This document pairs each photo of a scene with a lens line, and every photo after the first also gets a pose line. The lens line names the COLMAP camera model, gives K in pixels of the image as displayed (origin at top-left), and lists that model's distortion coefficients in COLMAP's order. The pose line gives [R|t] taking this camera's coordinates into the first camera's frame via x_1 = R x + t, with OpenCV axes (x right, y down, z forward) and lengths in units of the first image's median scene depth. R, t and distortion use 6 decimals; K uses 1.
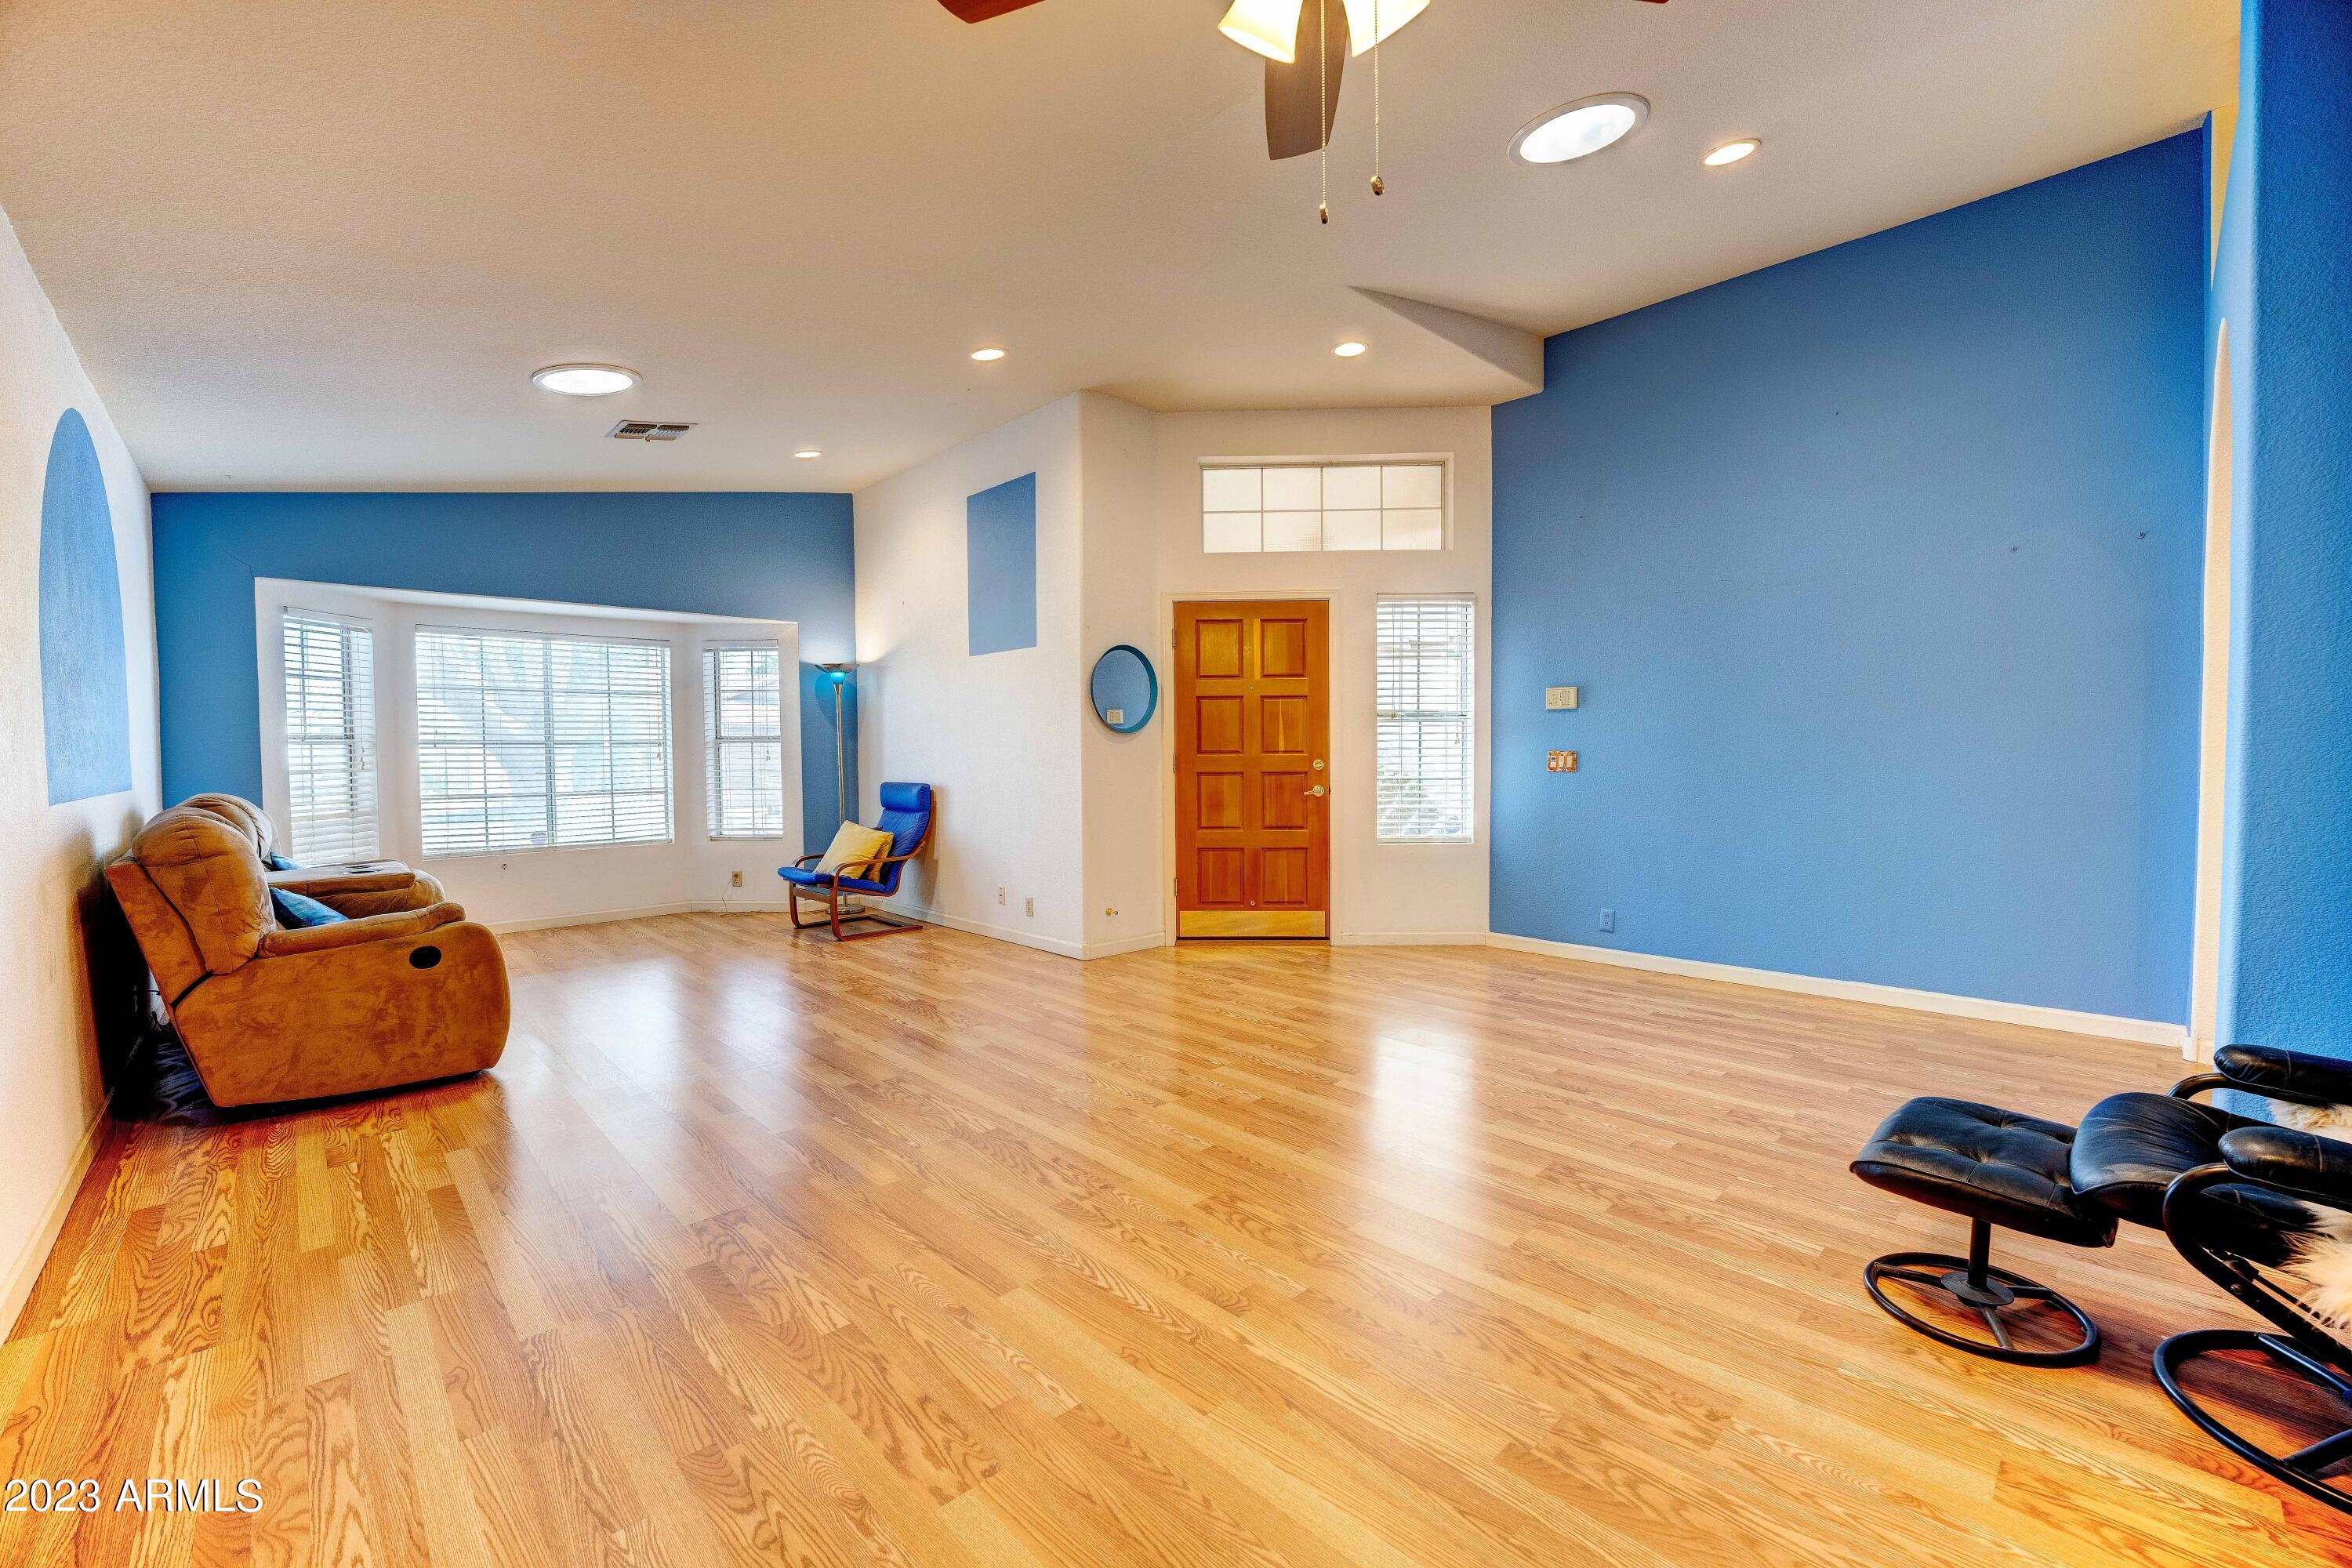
lens RADIAL K [[948.8, 0, 1176.0], [0, 948.8, 784.0], [0, 0, 1]] dist [-0.000052, 0.000030]
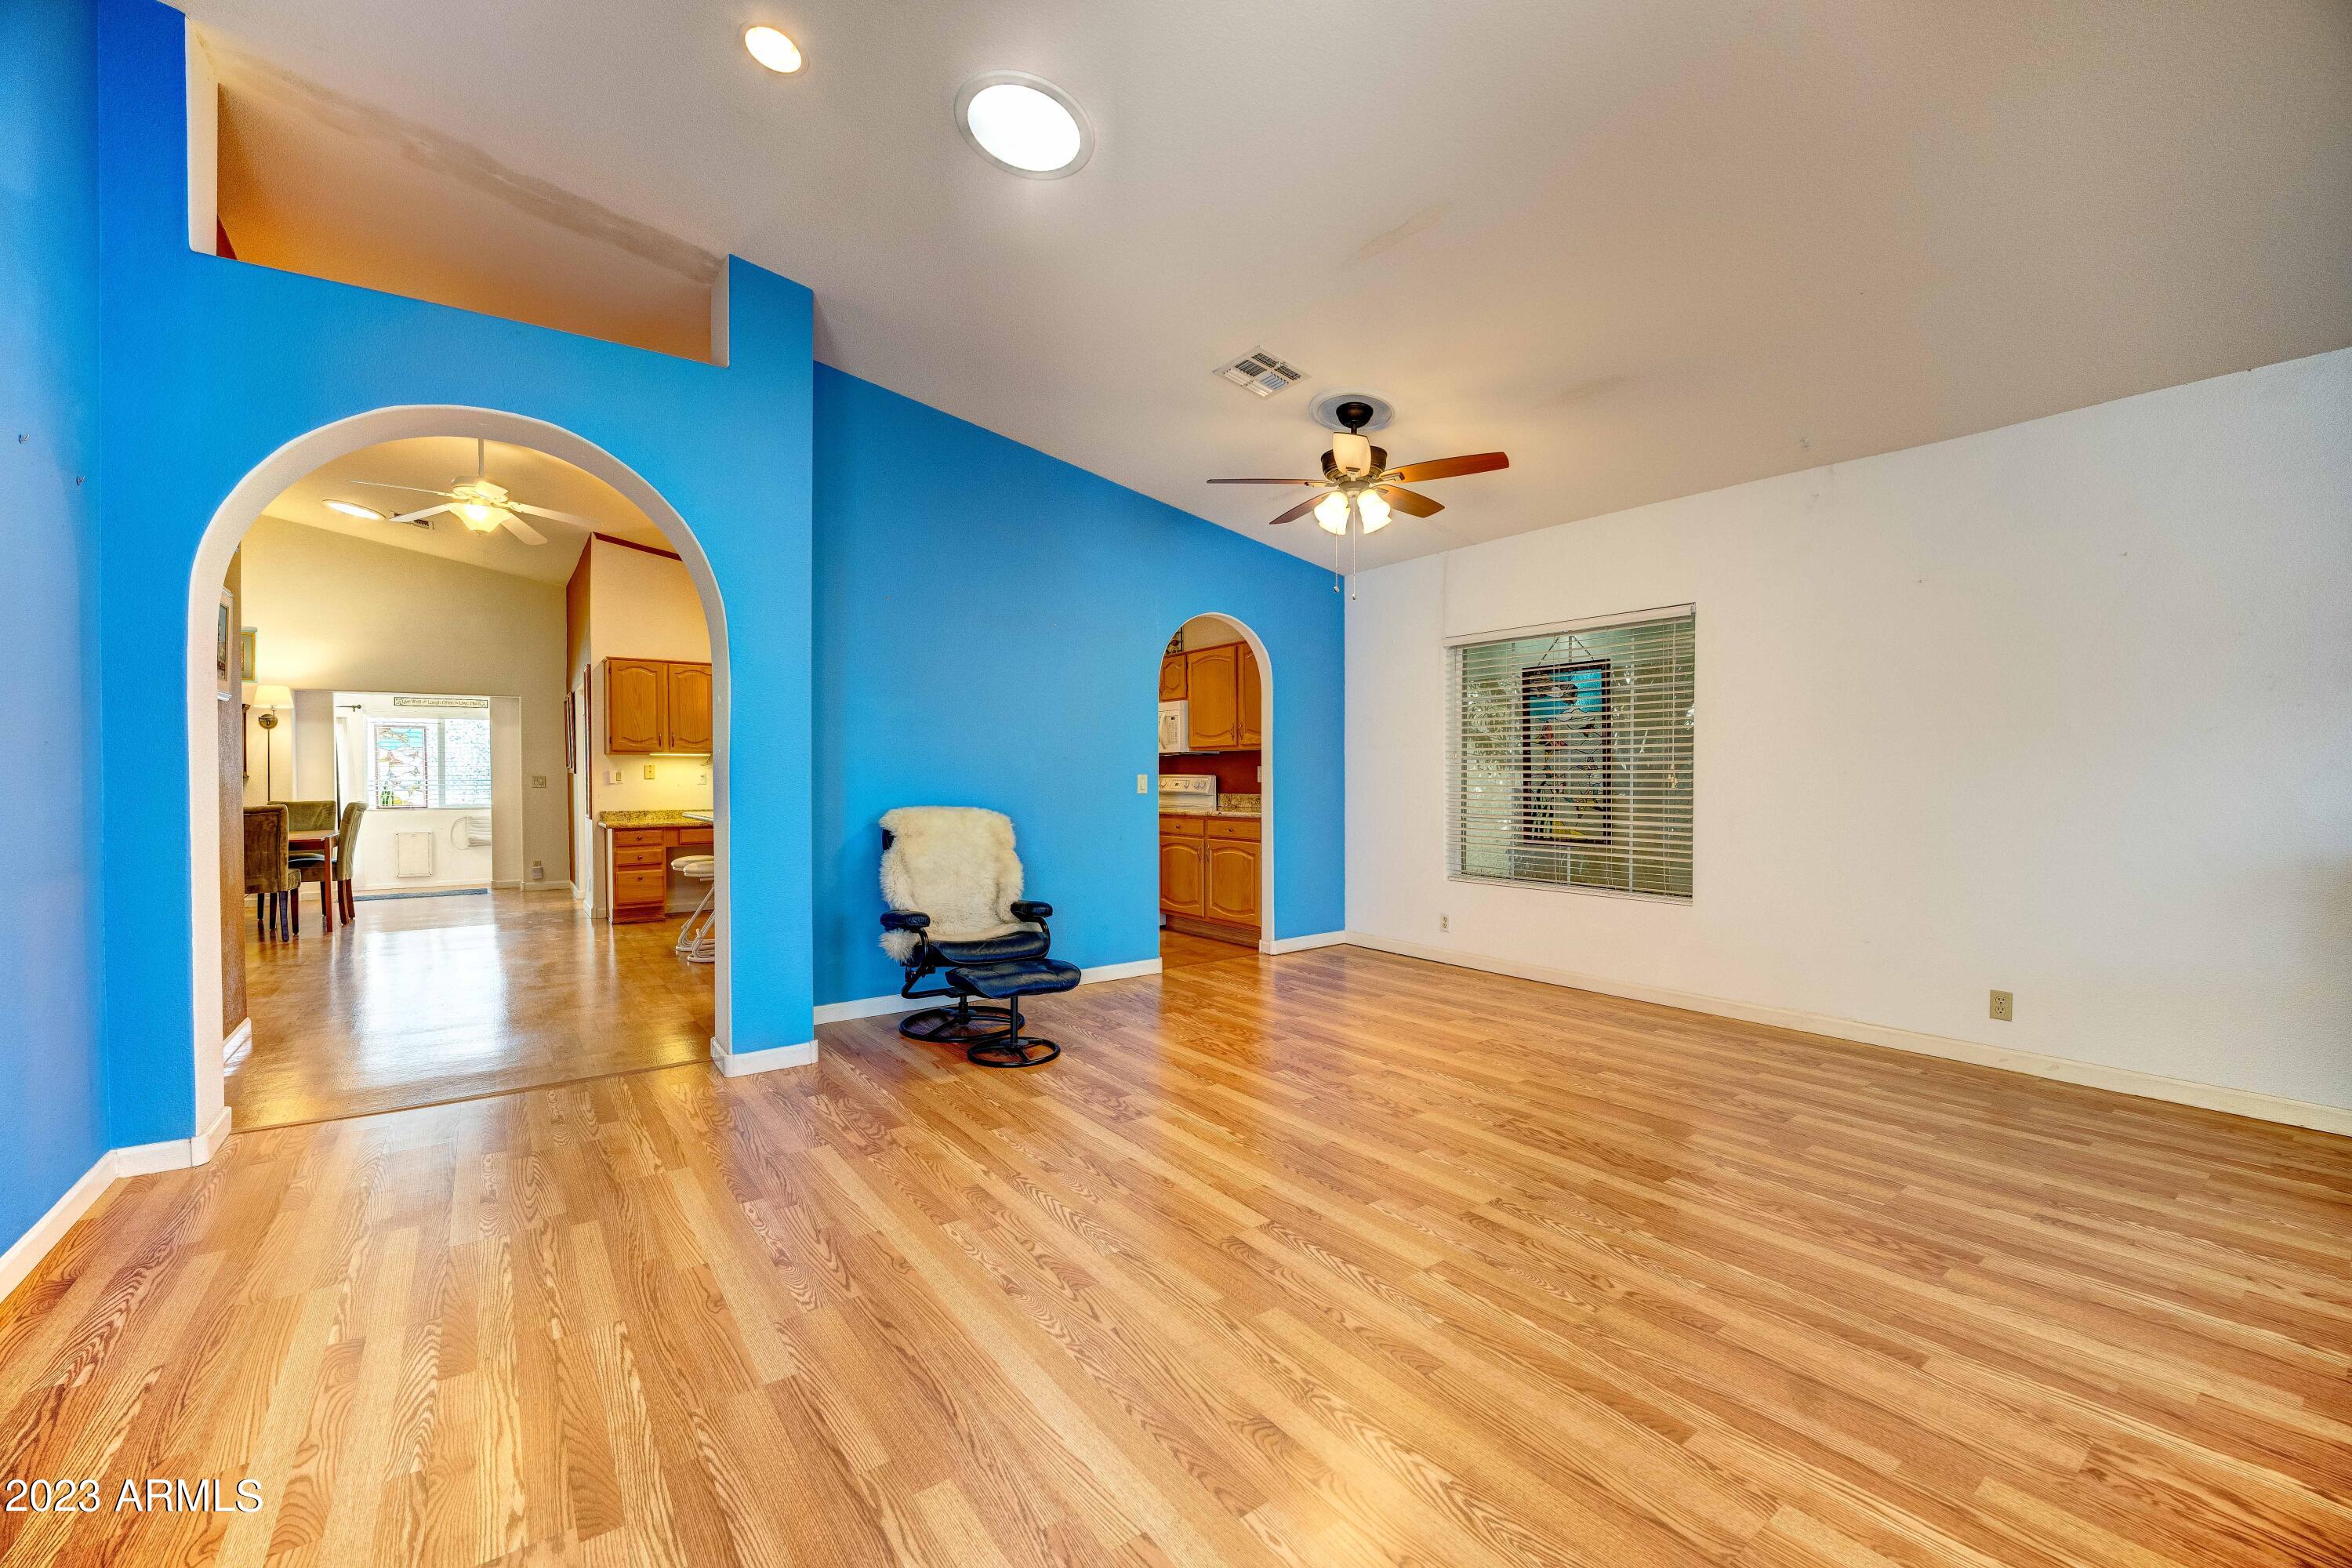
lens RADIAL K [[948.8, 0, 1176.0], [0, 948.8, 784.0], [0, 0, 1]] dist [-0.000052, 0.000030]
pose [[-0.991162, 0.006558, 0.132497, 0.165781], [0.012433, 0.998974, 0.043558, -0.074143], [-0.132075, 0.044820, -0.990226, 2.091869]]
